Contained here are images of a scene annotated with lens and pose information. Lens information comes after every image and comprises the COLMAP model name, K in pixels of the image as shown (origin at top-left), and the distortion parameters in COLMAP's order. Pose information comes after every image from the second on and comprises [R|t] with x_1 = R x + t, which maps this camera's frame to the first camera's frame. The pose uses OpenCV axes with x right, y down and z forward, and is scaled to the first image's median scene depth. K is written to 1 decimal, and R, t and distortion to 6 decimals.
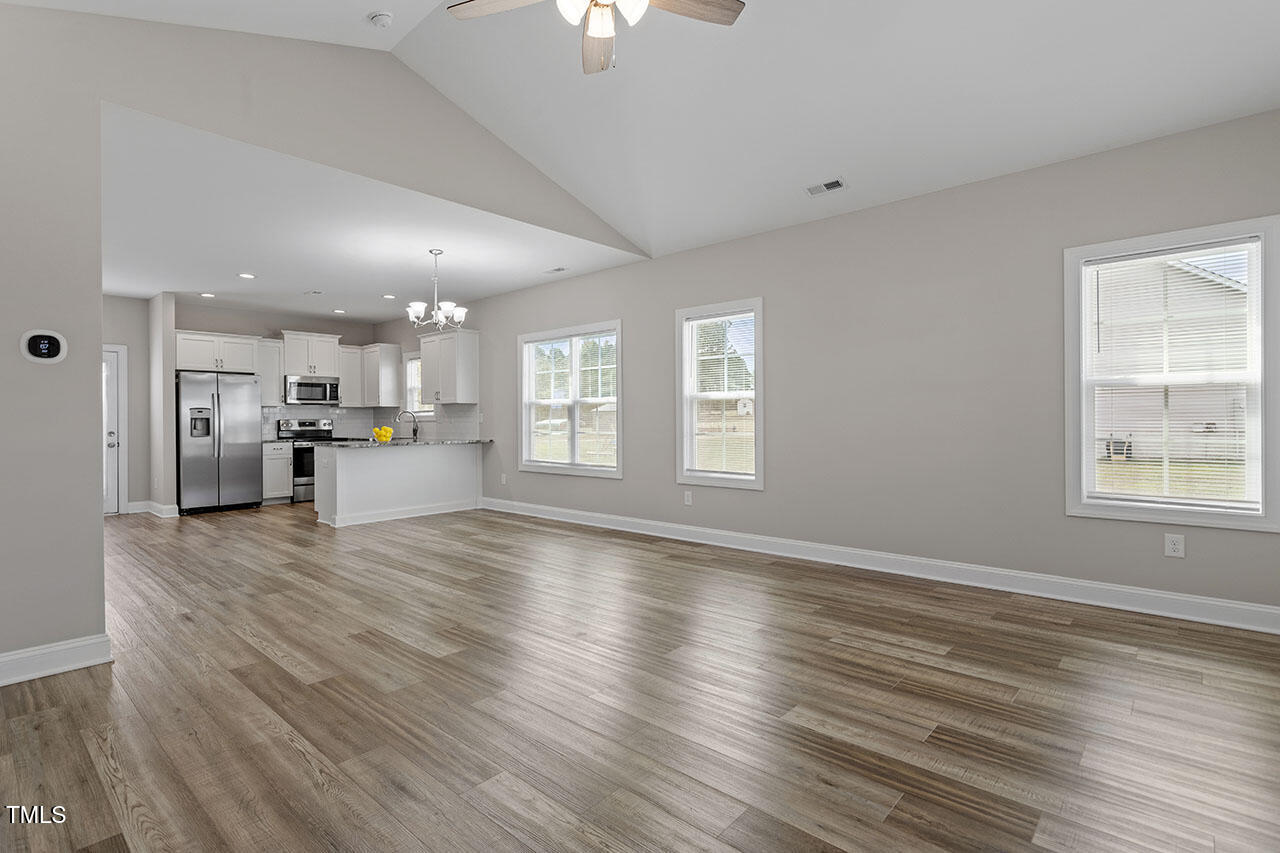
lens RADIAL K [[610.9, 0, 636.8], [0, 610.9, 423.2], [0, 0, 1]] dist [0.001268, 0.000277]
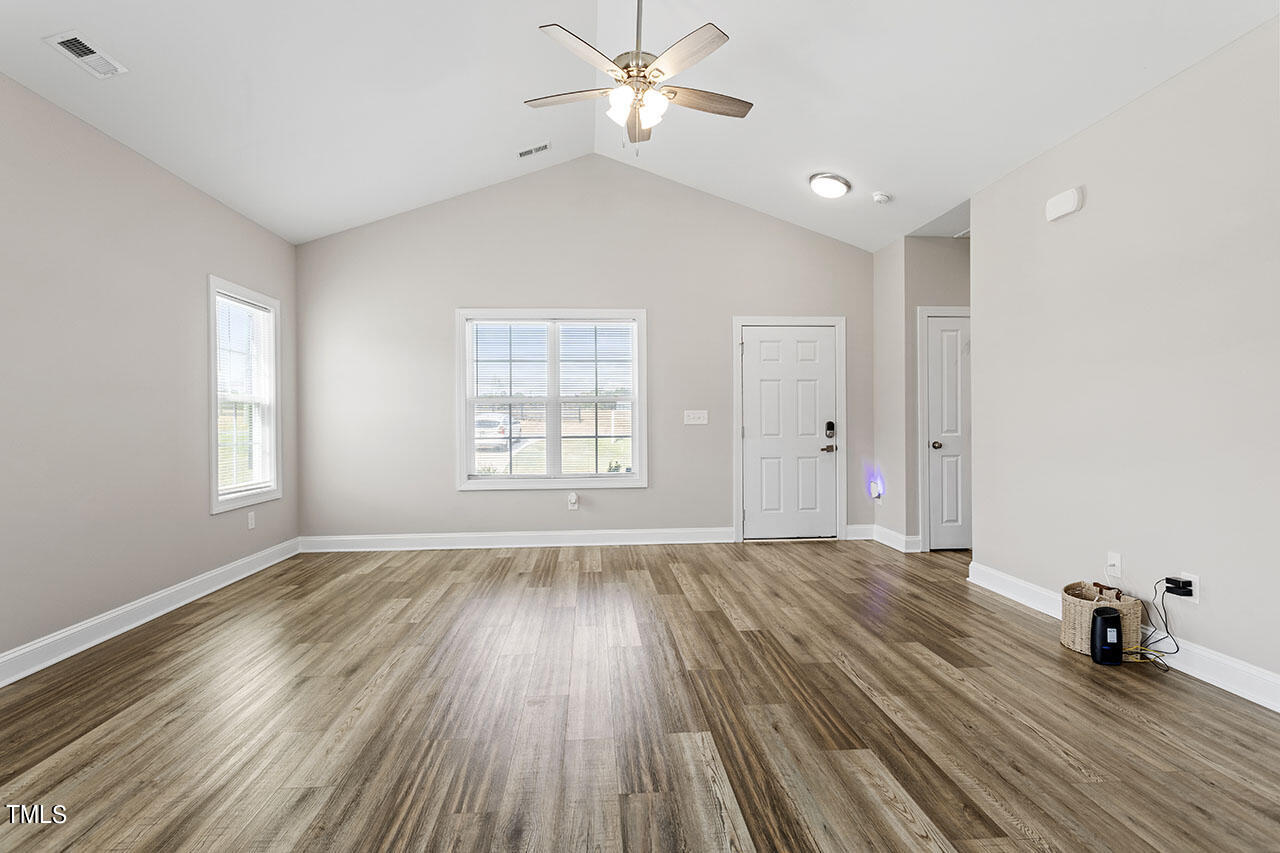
lens RADIAL K [[610.9, 0, 636.8], [0, 610.9, 423.2], [0, 0, 1]] dist [0.001268, 0.000277]
pose [[-0.725275, 0.012100, 0.688353, -0.790715], [0.016755, 0.999860, 0.000078, -0.002984], [-0.688255, 0.011590, -0.725376, 1.615435]]
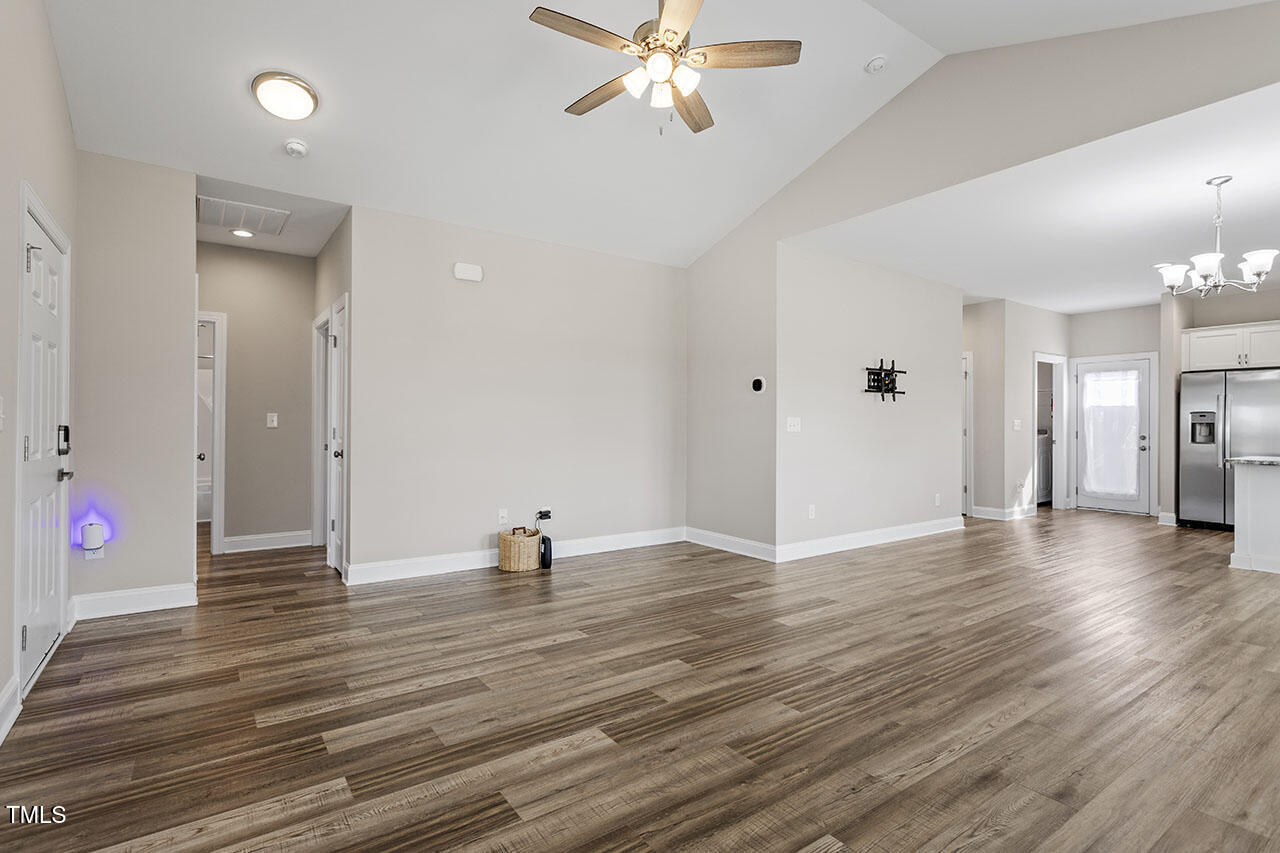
lens RADIAL K [[610.9, 0, 636.8], [0, 610.9, 423.2], [0, 0, 1]] dist [0.001268, 0.000277]
pose [[-0.217236, 0.002578, -0.976116, 0.932686], [-0.007893, 0.999959, 0.004398, -0.014369], [0.976087, 0.008660, -0.217207, 0.999304]]
